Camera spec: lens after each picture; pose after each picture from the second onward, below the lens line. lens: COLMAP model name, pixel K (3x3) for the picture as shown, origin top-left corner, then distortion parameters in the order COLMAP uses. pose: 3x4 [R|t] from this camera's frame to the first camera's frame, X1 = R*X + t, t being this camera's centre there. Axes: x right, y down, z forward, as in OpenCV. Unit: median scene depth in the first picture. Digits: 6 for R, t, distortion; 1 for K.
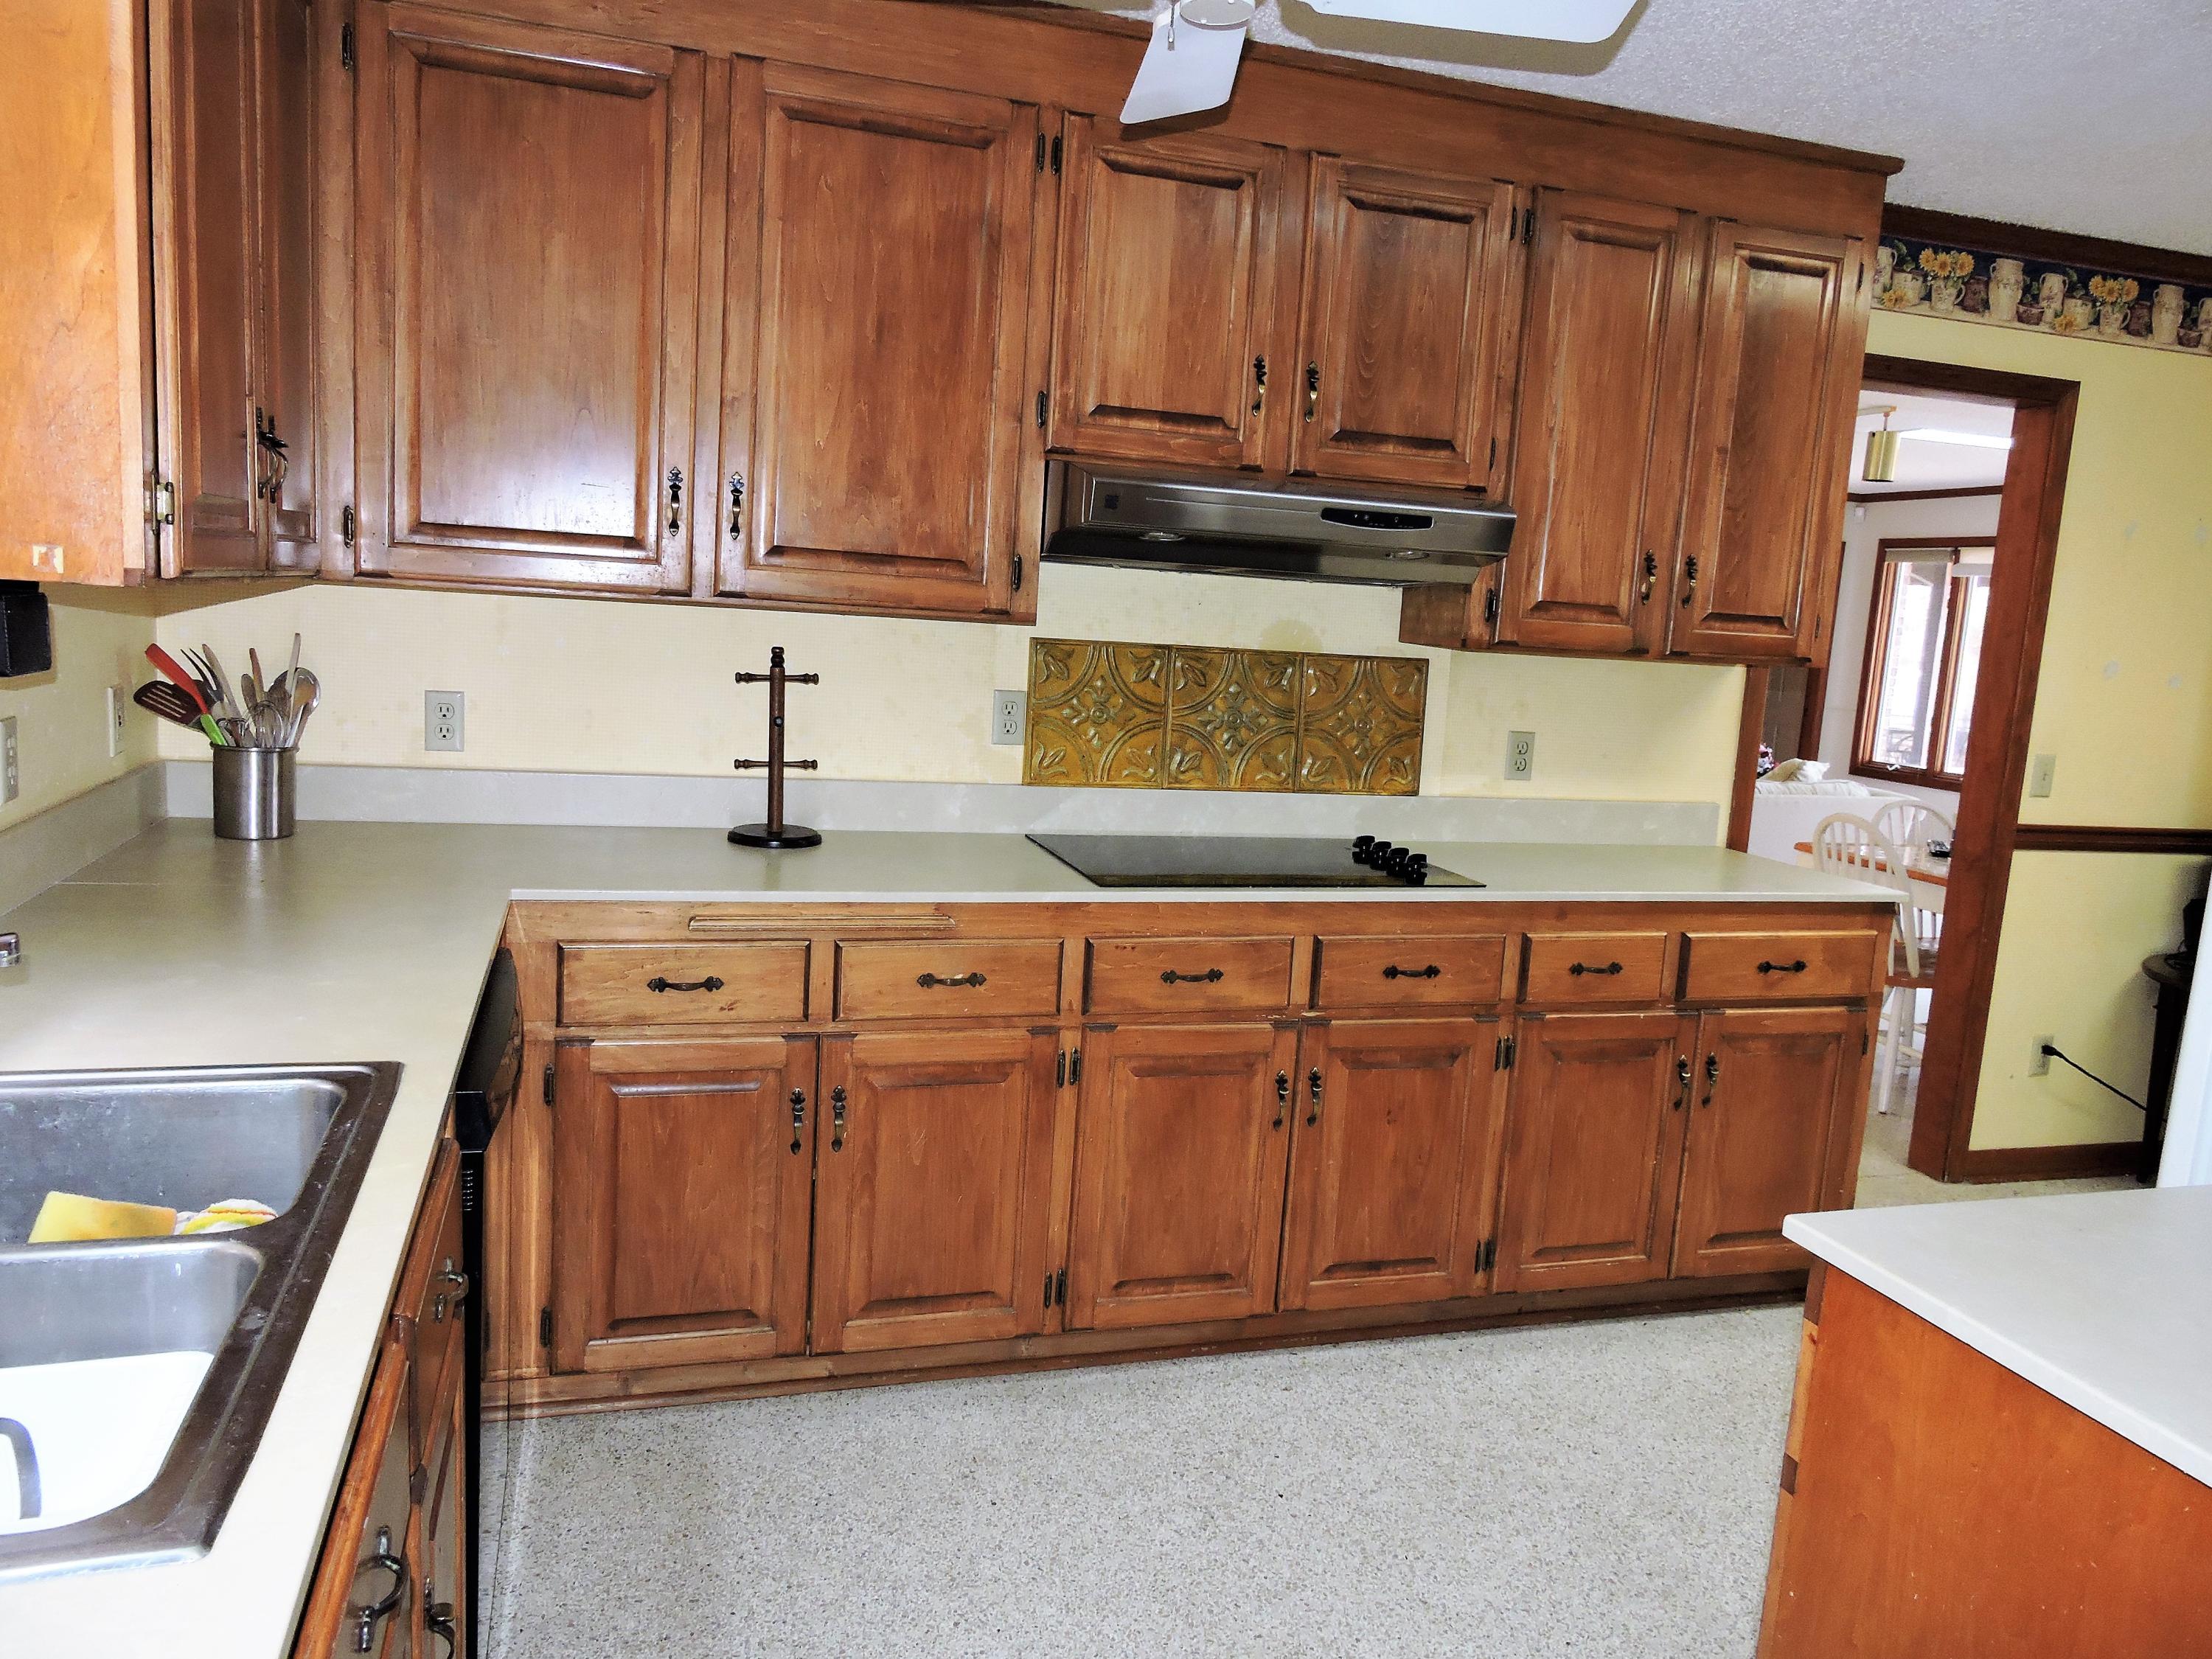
lens RADIAL K [[1589.6, 0, 1110.5], [0, 1589.6, 832.7], [0, 0, 1]] dist [0.001869, -0.007415]
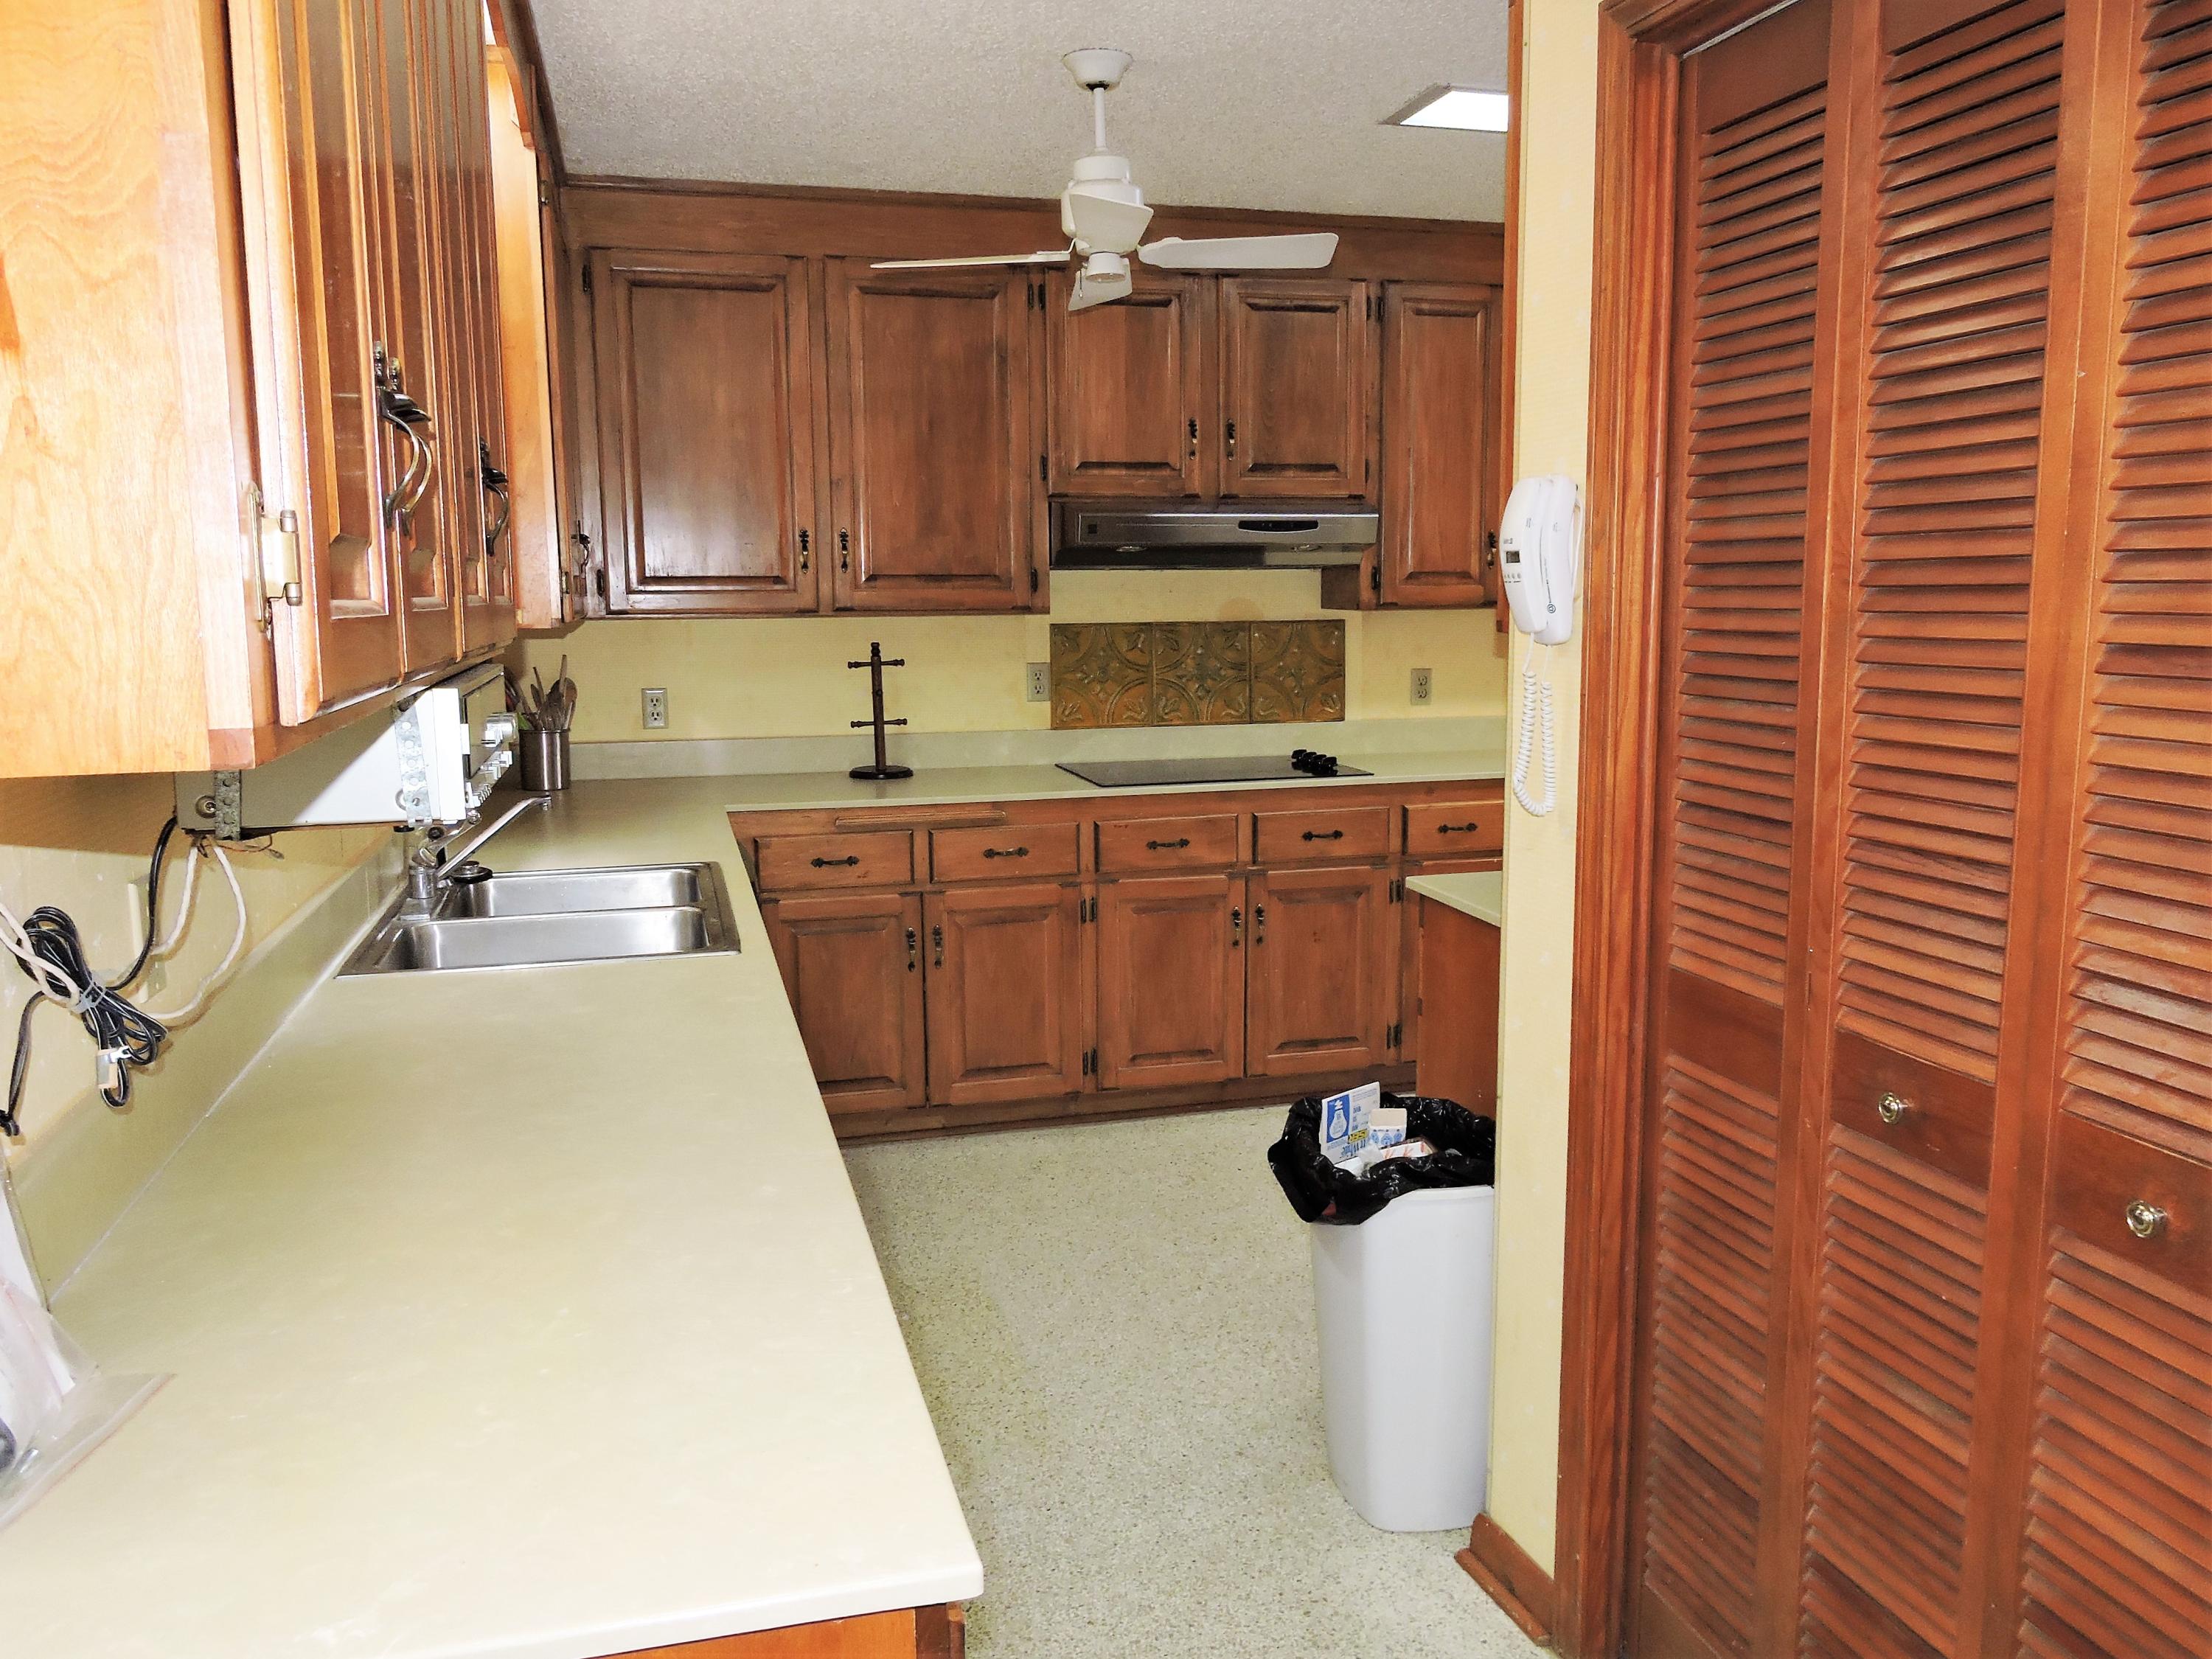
lens RADIAL K [[1589.6, 0, 1099.6], [0, 1589.6, 818.3], [0, 0, 1]] dist [0.001869, -0.007415]
pose [[0.996618, -0.064544, -0.050867, 0.060848], [0.064472, 0.997915, -0.003059, 0.062931], [0.050958, -0.000230, 0.998701, -0.454265]]
